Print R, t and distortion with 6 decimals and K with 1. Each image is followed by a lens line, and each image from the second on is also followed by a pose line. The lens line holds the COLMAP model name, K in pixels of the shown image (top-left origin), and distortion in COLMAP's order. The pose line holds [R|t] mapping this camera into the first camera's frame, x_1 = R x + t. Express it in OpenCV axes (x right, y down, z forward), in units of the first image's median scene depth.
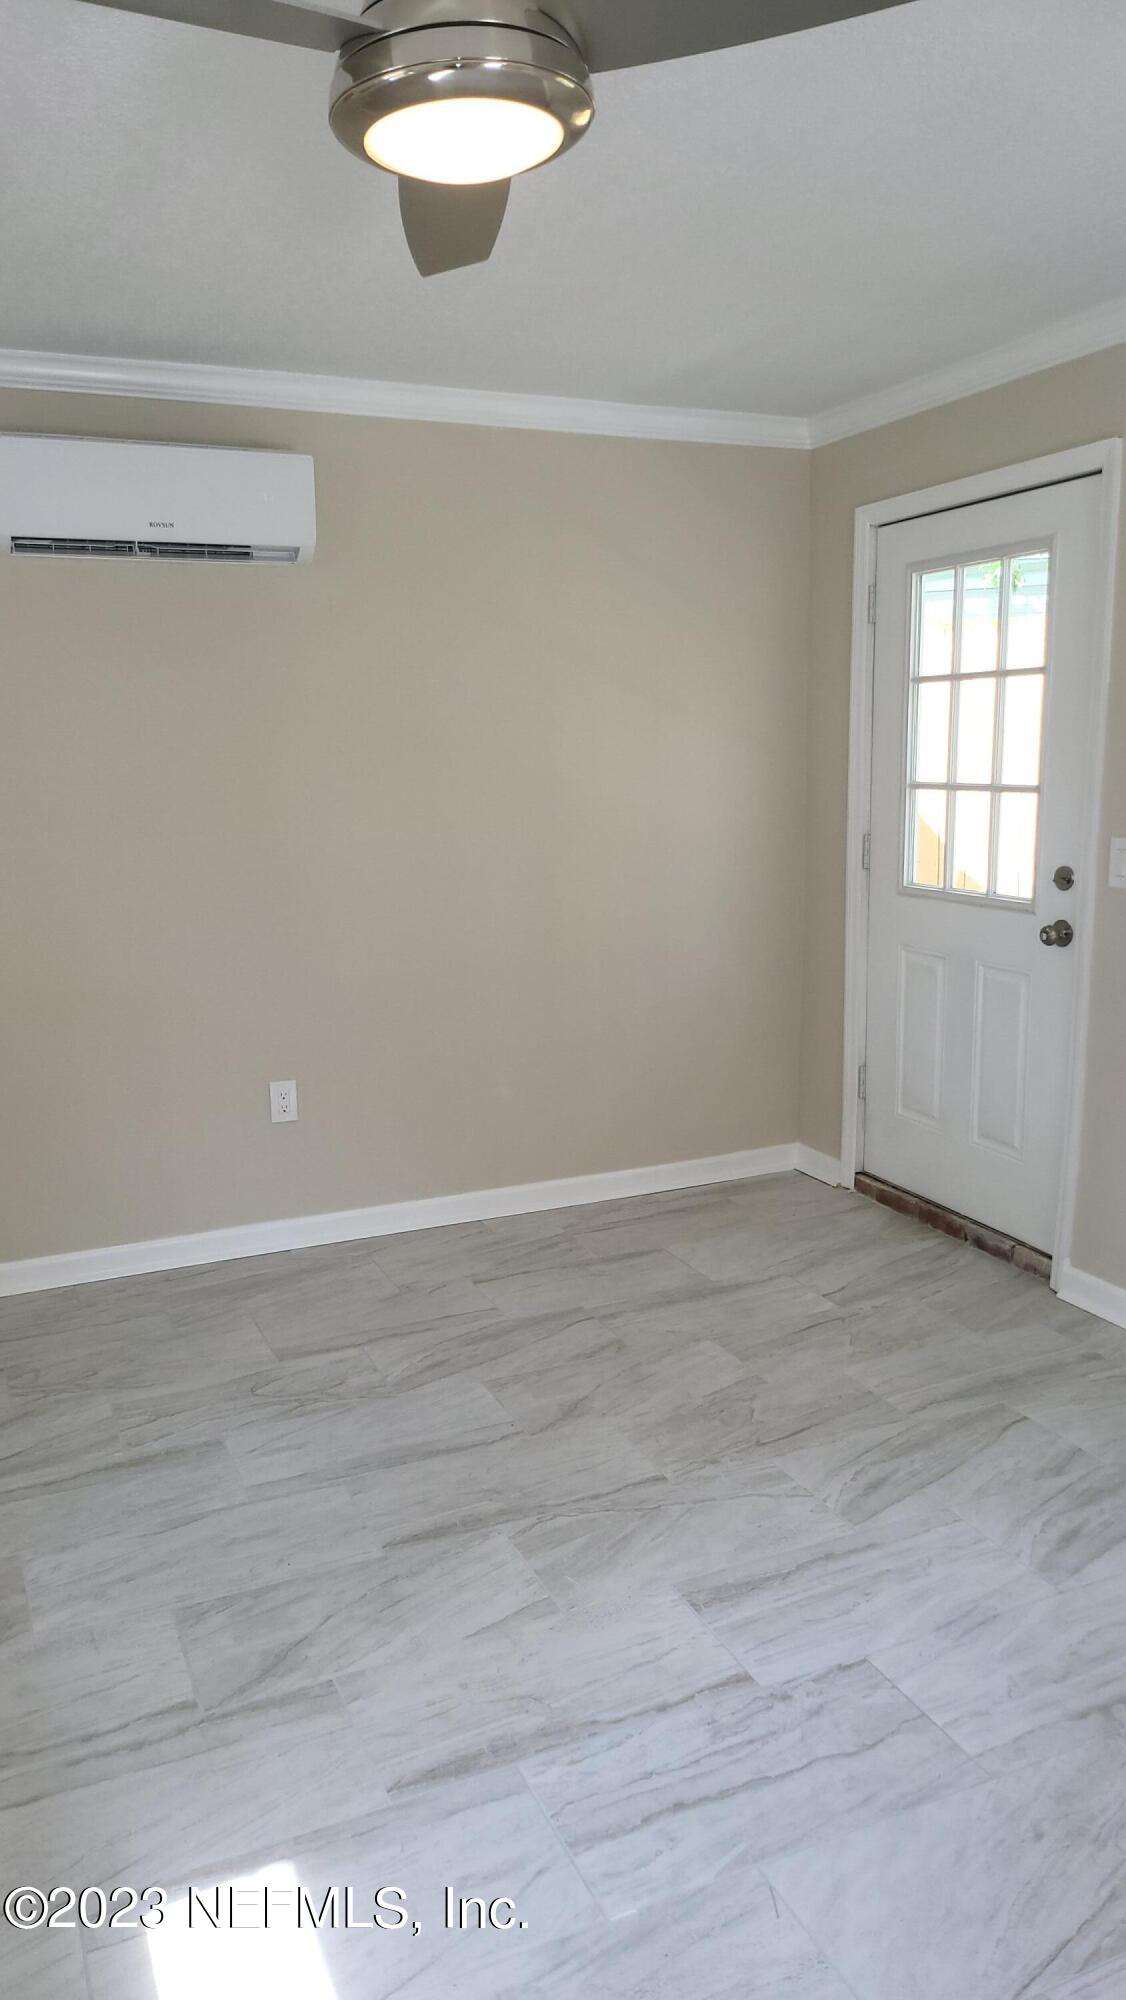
lens RADIAL K [[1432.7, 0, 563.1], [0, 1432.7, 1043.8], [0, 0, 1]] dist [0.020016, 0.001353]
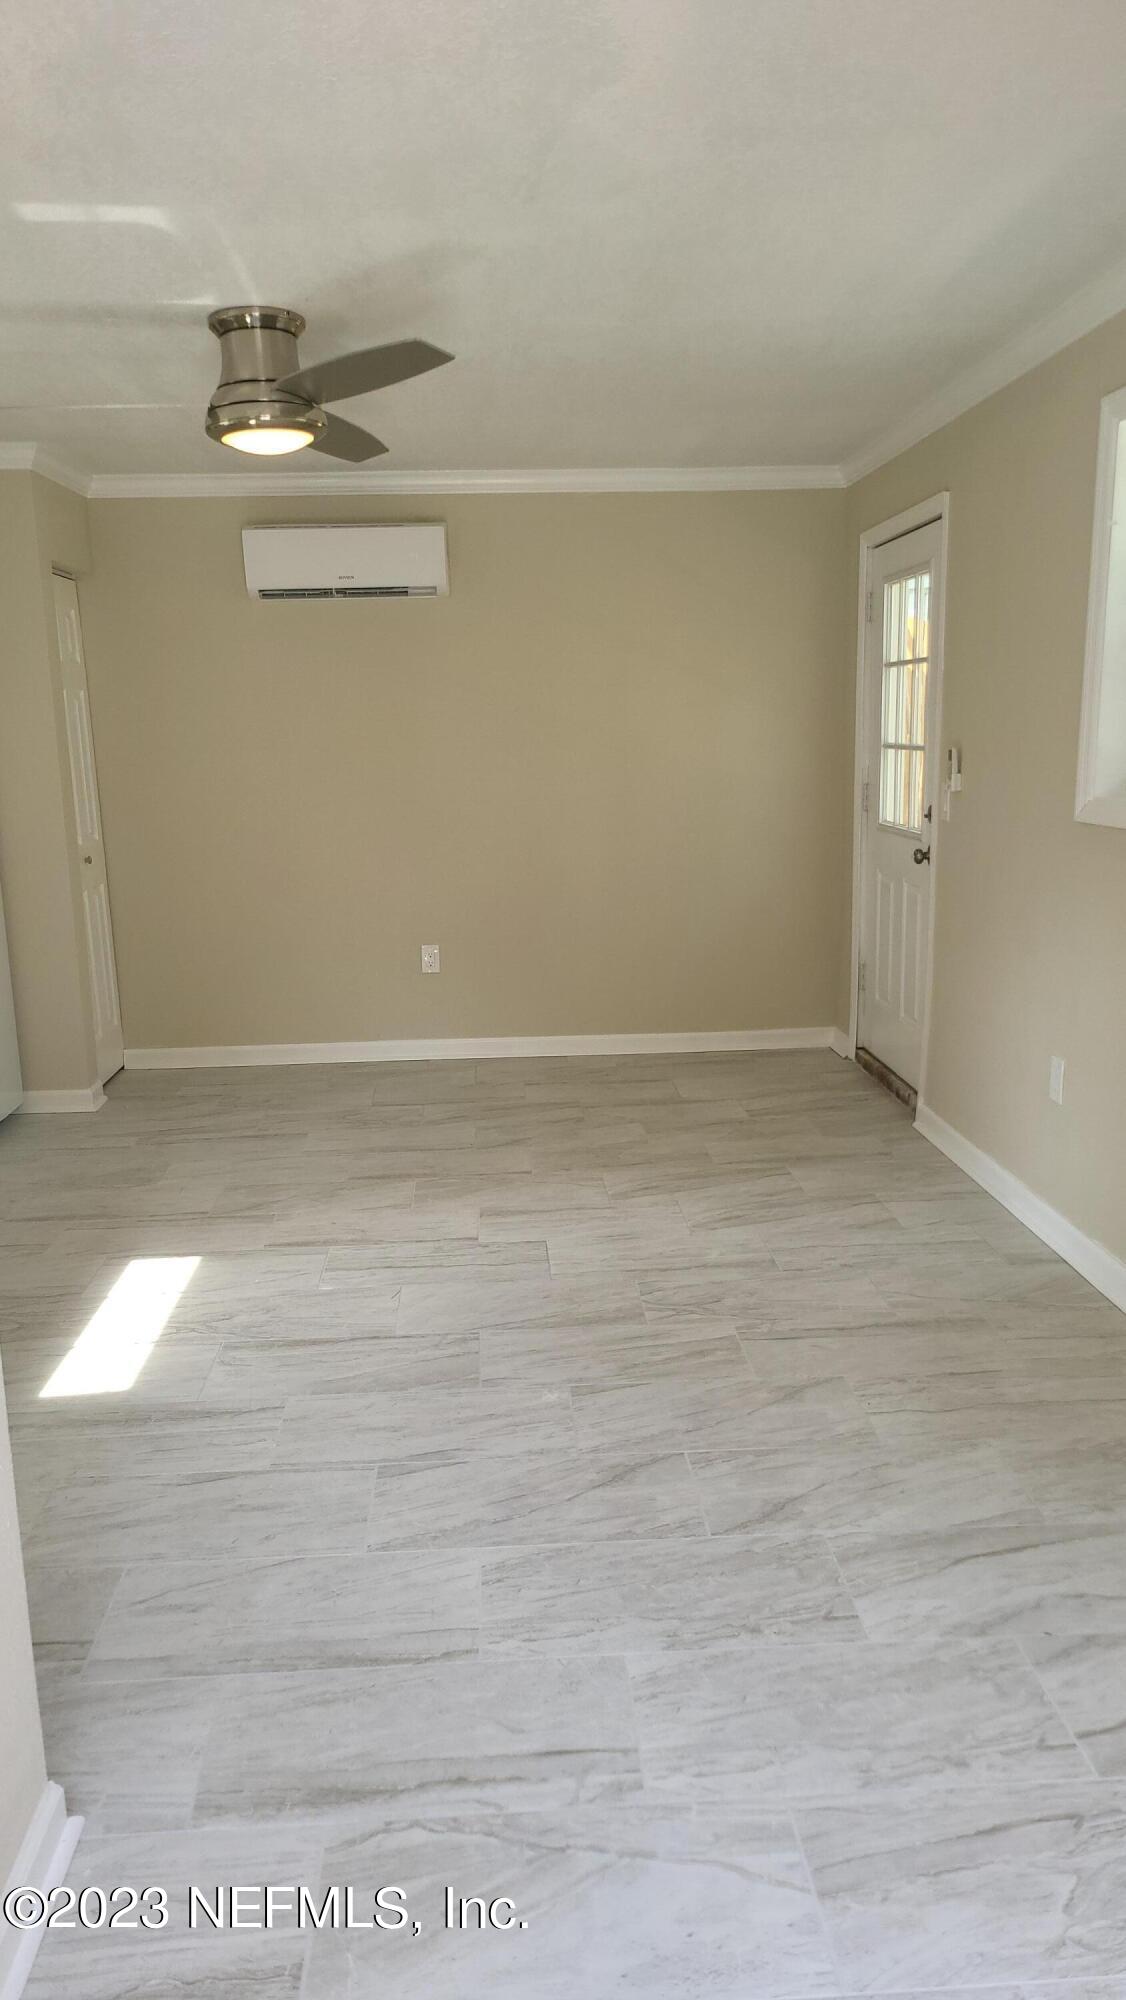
lens RADIAL K [[1440.8, 0, 546.8], [0, 1440.8, 1036.4], [0, 0, 1]] dist [0.070465, -0.078461]
pose [[0.933851, 0.073754, -0.349976, 0.522517], [-0.068817, 0.997276, 0.026541, 0.084780], [0.350980, -0.000701, 0.936383, -0.417546]]
